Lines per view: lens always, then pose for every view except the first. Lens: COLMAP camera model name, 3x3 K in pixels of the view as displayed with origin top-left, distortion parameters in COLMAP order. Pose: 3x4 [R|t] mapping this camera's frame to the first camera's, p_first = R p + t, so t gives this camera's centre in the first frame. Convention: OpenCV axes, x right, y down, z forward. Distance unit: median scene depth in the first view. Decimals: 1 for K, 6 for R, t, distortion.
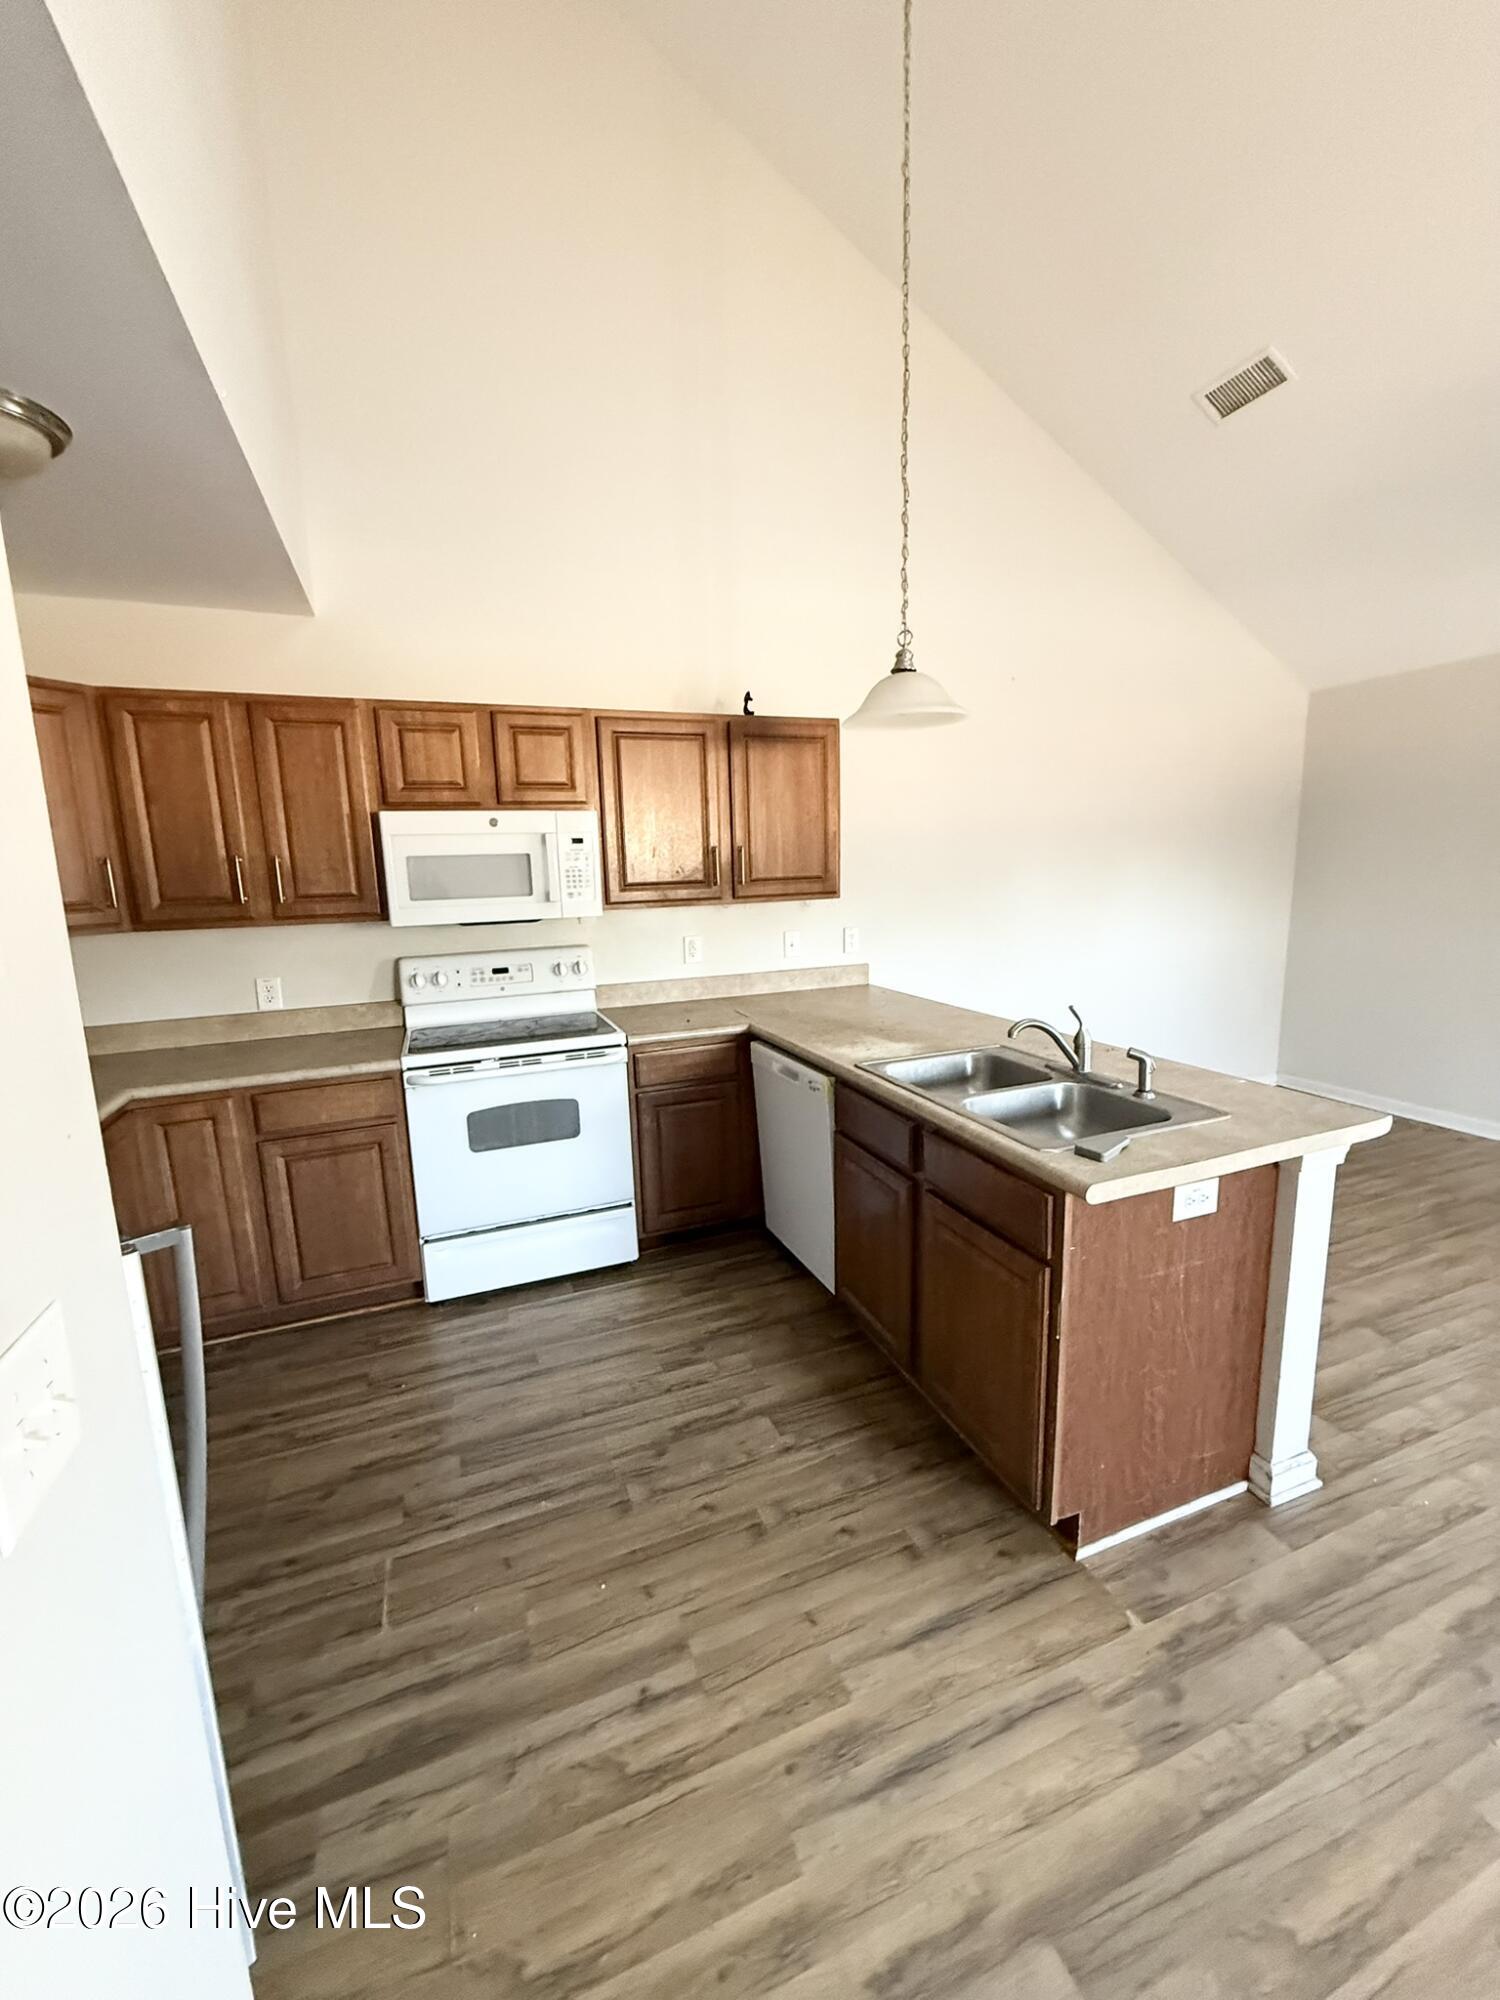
lens RADIAL K [[796.0, 0, 745.3], [0, 796.0, 994.9], [0, 0, 1]] dist [0.000658, -0.000241]
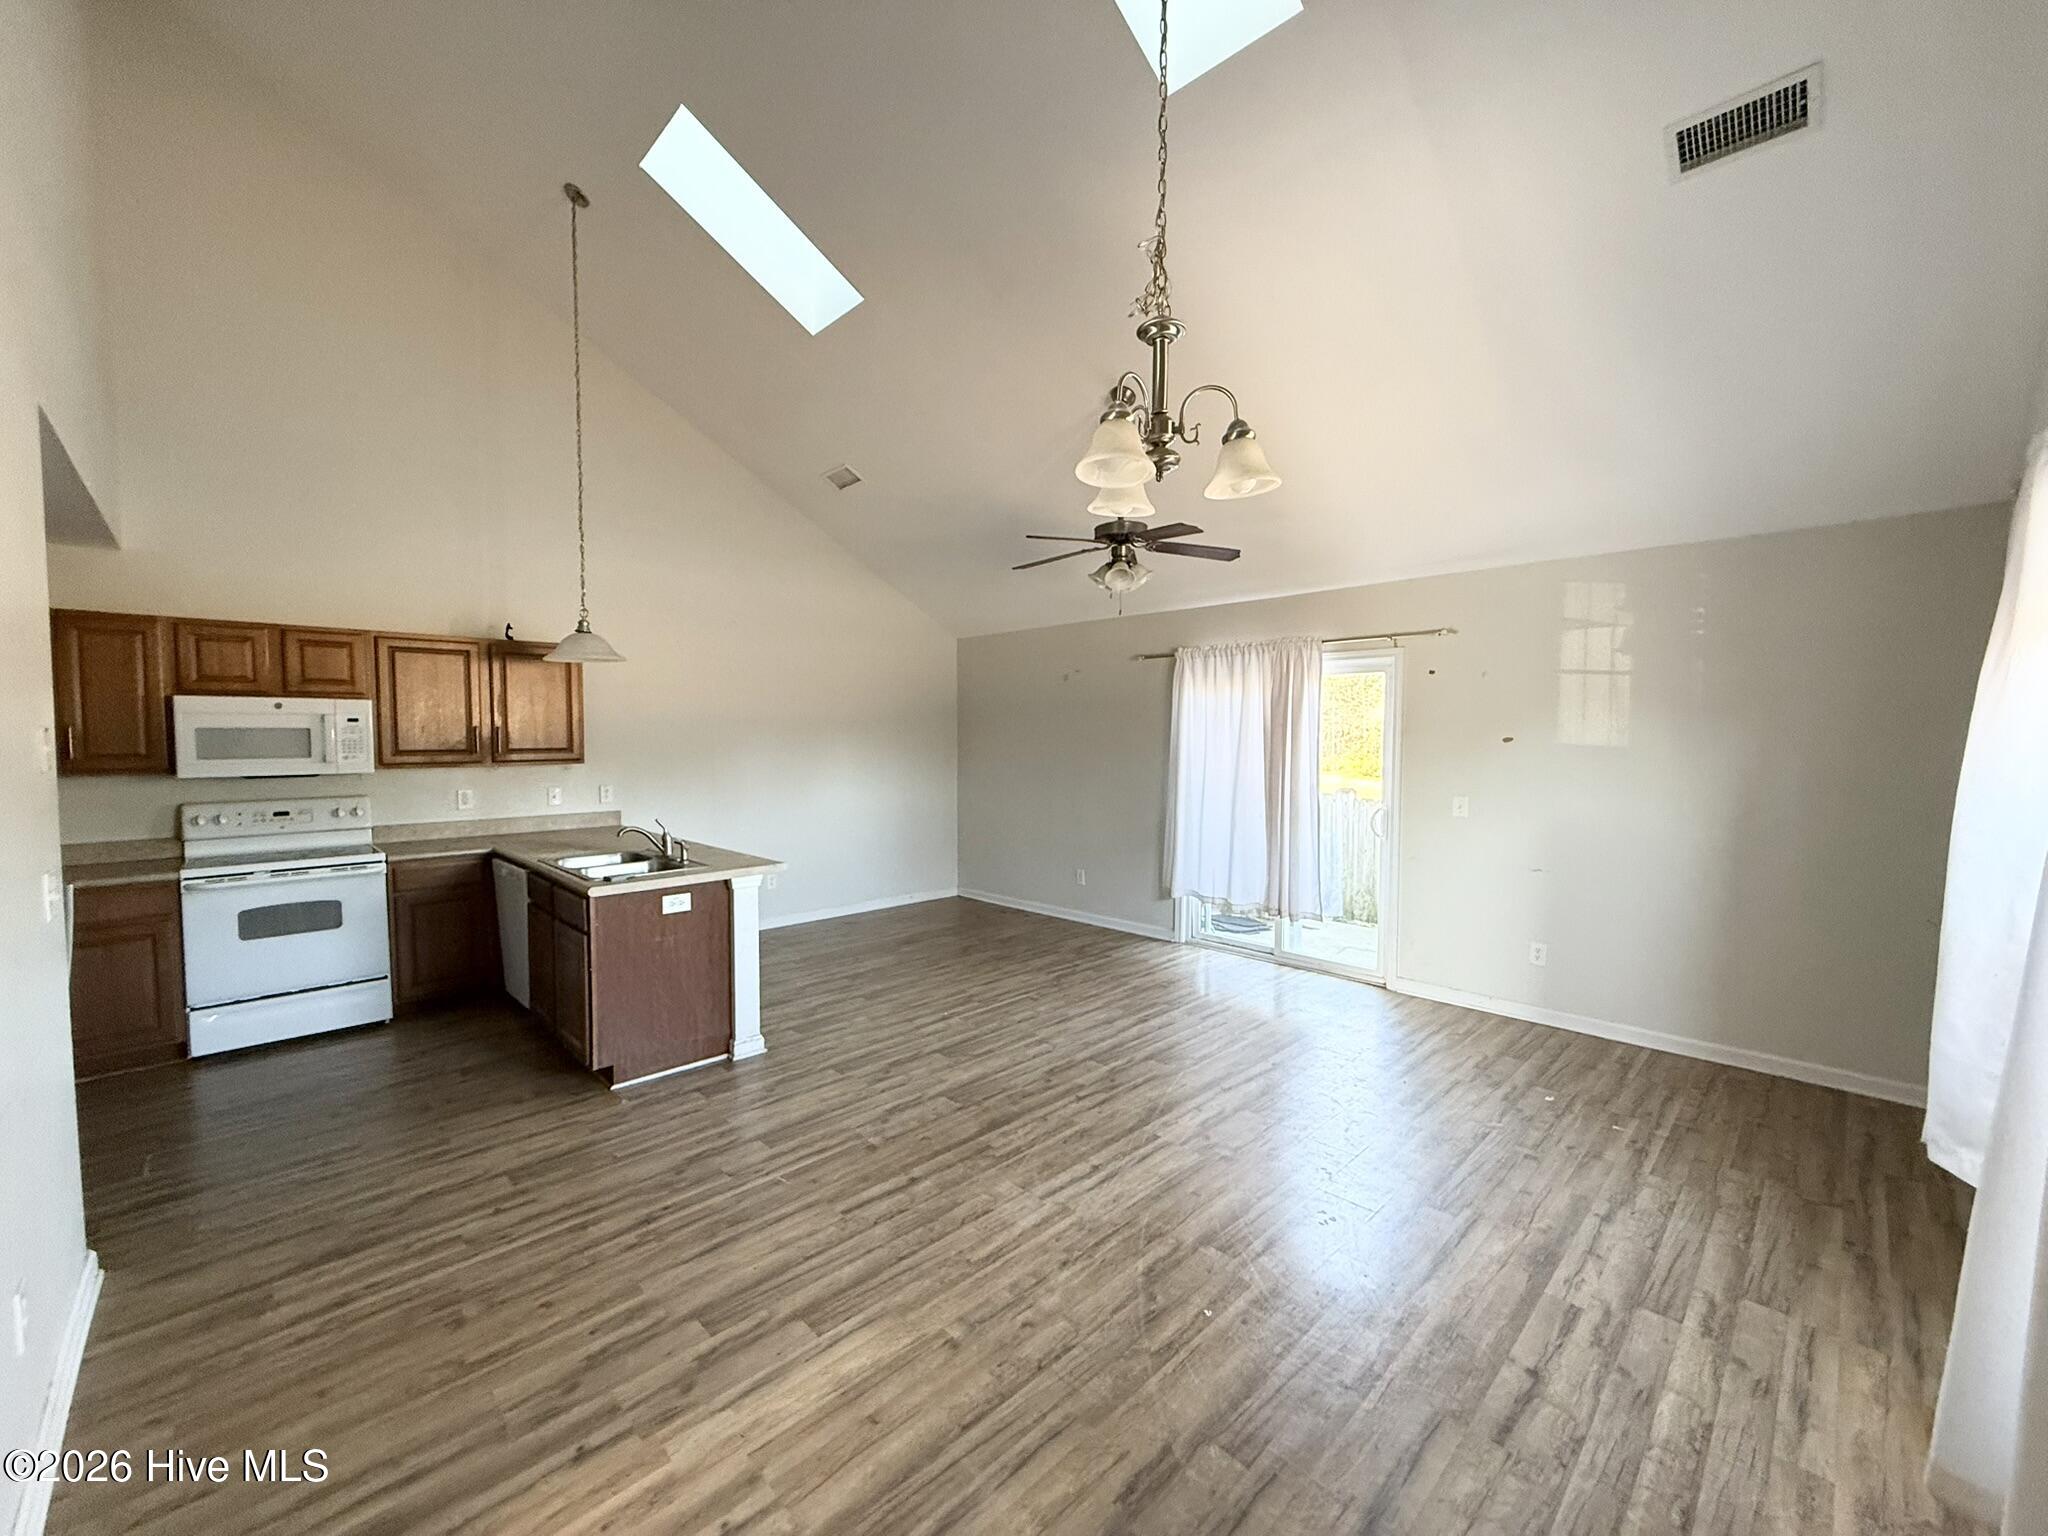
lens RADIAL K [[815.1, 0, 1020.4], [0, 815.1, 772.2], [0, 0, 1]] dist [0.000658, -0.000241]
pose [[0.921567, 0.010203, 0.388084, 0.363772], [0.037518, 0.992635, -0.115189, 0.126275], [-0.386401, 0.120714, 0.914397, -0.884190]]
